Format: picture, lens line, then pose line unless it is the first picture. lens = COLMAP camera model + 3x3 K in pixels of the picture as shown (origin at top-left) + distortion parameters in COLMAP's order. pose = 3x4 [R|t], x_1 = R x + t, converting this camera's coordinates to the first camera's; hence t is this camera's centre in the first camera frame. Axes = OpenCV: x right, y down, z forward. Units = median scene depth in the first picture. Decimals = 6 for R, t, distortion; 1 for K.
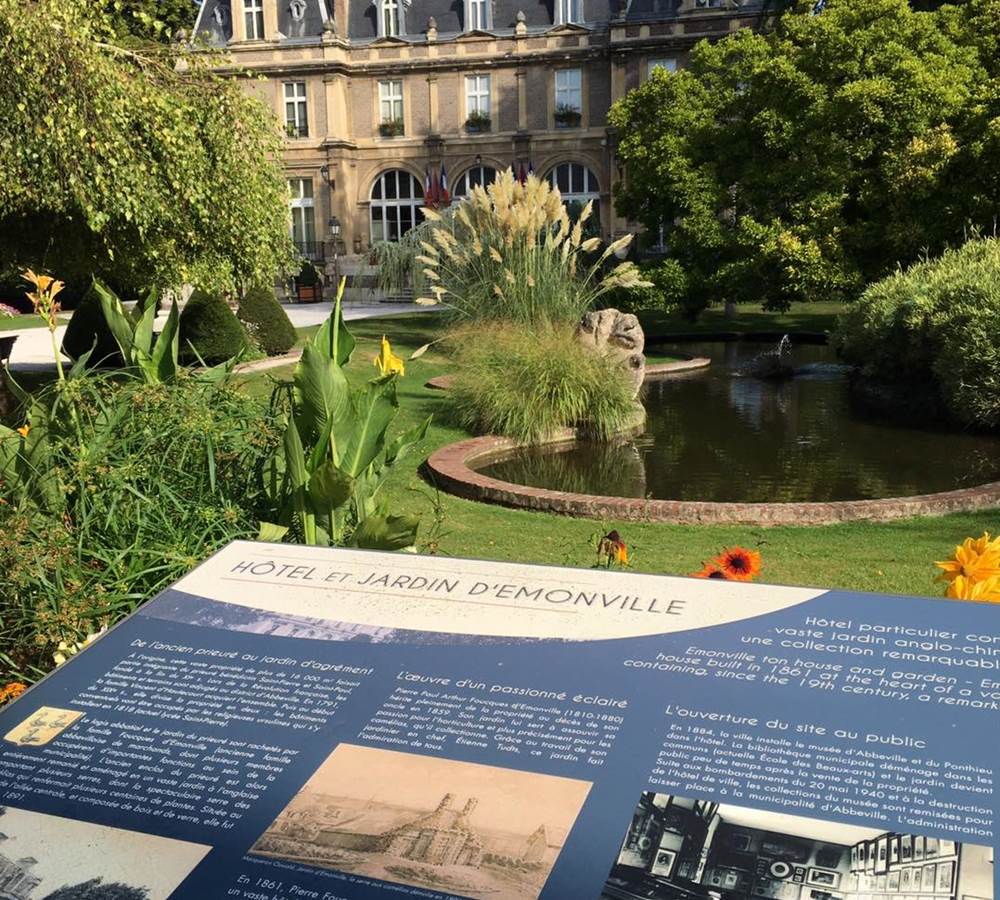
lens RADIAL K [[1066.6, 0, 500.0], [0, 1066.6, 450.7], [0, 0, 1]] dist [0.030180, 0.000000]
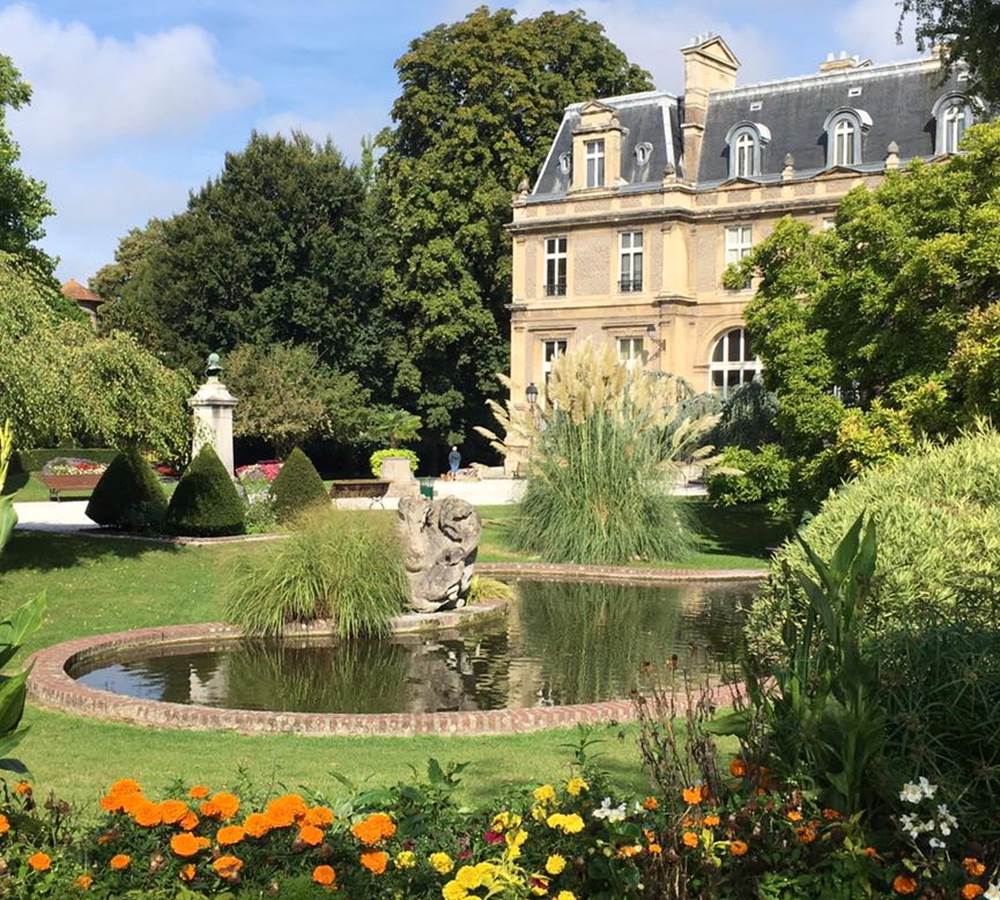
lens RADIAL K [[1311.9, 0, 500.1], [0, 1311.9, 449.0], [0, 0, 1]] dist [0.069693, 0.000000]
pose [[0.926479, 0.038527, -0.374370, 0.120546], [-0.098163, 0.985051, -0.141557, -0.004428], [0.363320, 0.167899, 0.916411, 0.000291]]
